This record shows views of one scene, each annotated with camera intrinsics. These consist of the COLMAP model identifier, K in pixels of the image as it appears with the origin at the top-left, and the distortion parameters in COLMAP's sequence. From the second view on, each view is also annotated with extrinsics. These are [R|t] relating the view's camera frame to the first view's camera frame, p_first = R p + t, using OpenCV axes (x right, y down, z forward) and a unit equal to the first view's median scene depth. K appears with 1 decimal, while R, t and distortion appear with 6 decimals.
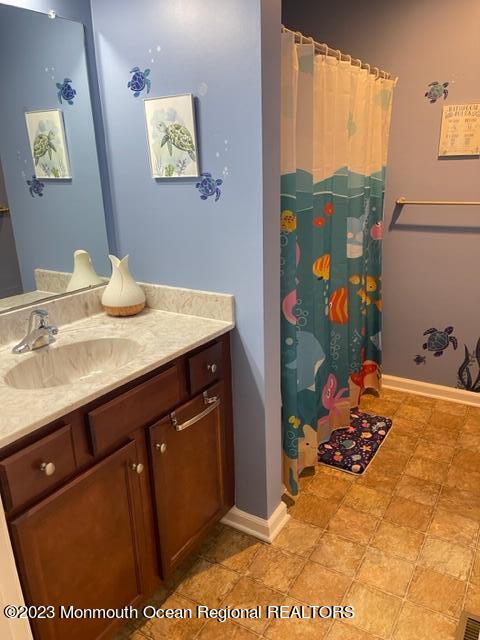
lens RADIAL K [[487.7, 0, 242.2], [0, 487.7, 325.0], [0, 0, 1]] dist [0.074377, -0.086239]
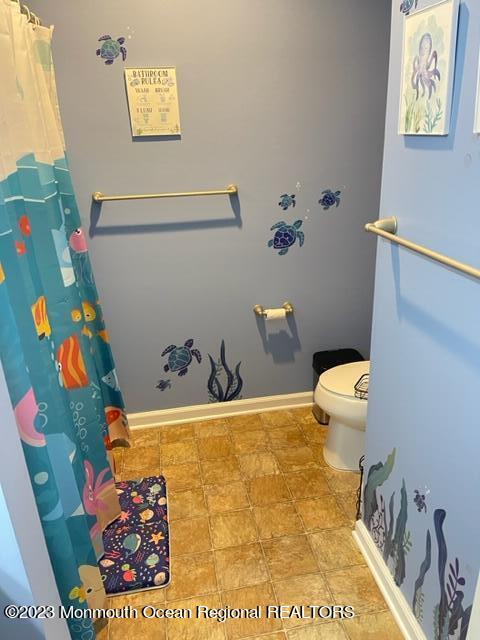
lens RADIAL K [[487.7, 0, 242.2], [0, 487.7, 325.0], [0, 0, 1]] dist [0.074377, -0.086239]
pose [[0.751078, -0.250979, 0.610648, -0.021157], [0.231935, 0.966277, 0.111871, -0.100967], [-0.618133, 0.057607, 0.783960, 0.299969]]
